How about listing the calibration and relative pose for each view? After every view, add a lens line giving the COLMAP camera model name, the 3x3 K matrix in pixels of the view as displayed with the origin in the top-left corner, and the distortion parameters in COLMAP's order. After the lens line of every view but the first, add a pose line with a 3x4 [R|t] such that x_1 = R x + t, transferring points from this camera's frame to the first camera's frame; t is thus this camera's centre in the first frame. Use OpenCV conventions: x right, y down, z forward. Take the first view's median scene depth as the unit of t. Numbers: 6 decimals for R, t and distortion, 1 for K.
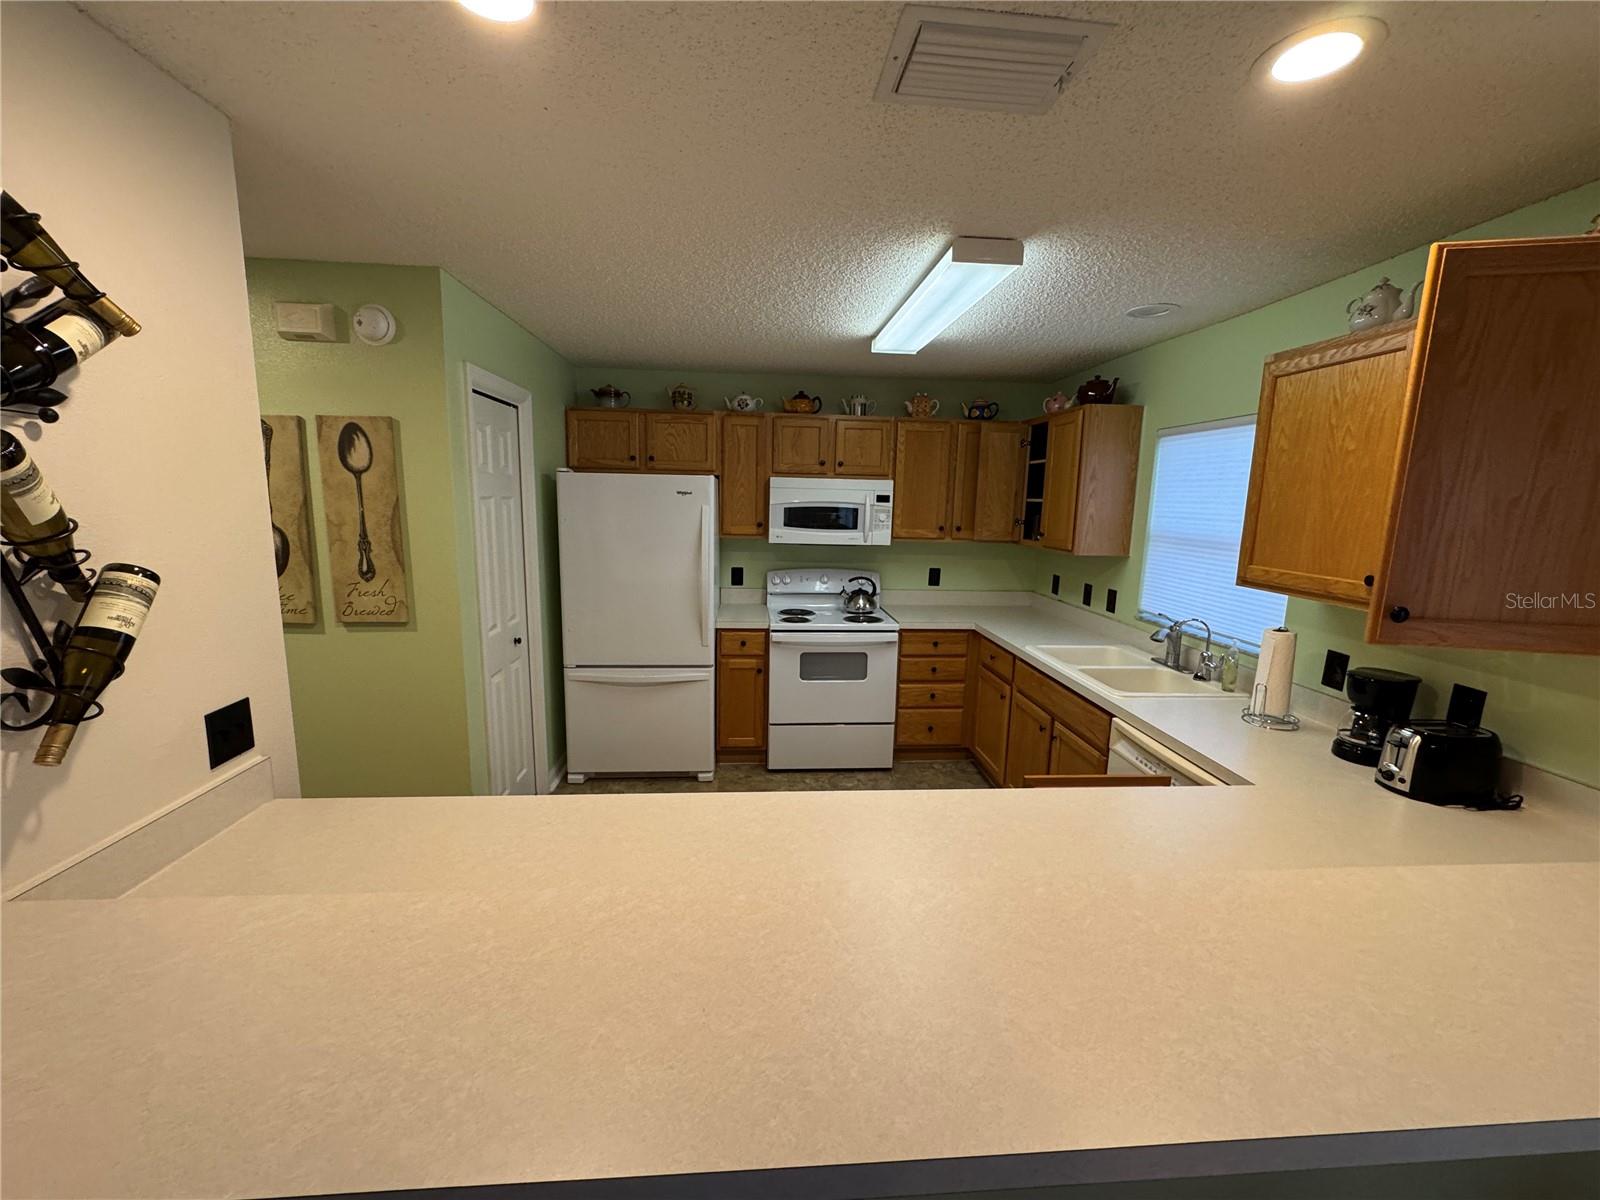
lens RADIAL K [[635.4, 0, 800.3], [0, 635.4, 597.3], [0, 0, 1]] dist [-0.006627, 0.000052]
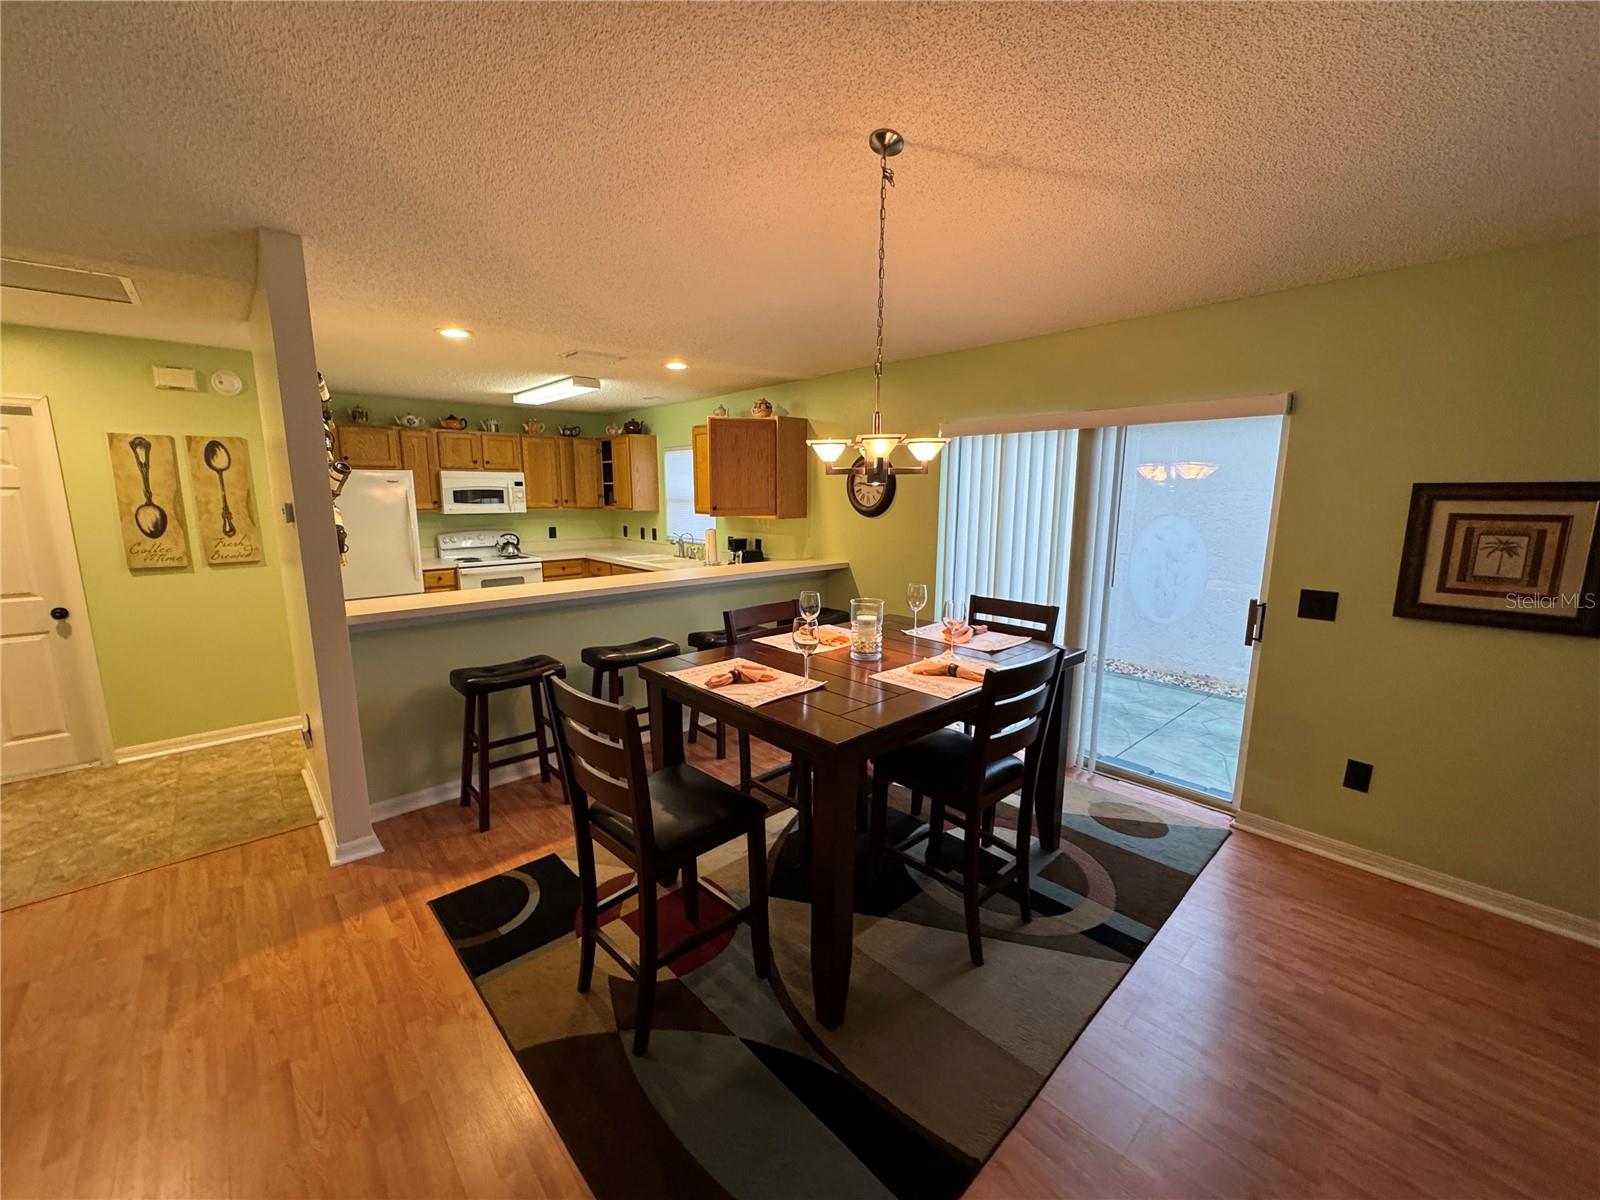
lens RADIAL K [[635.4, 0, 797.8], [0, 635.4, 597.2], [0, 0, 1]] dist [-0.006627, 0.000052]
pose [[0.788125, -0.121813, 0.603342, -0.337780], [0.111357, 0.992264, 0.054874, 0.129844], [-0.605359, 0.023939, 0.795593, -0.759277]]
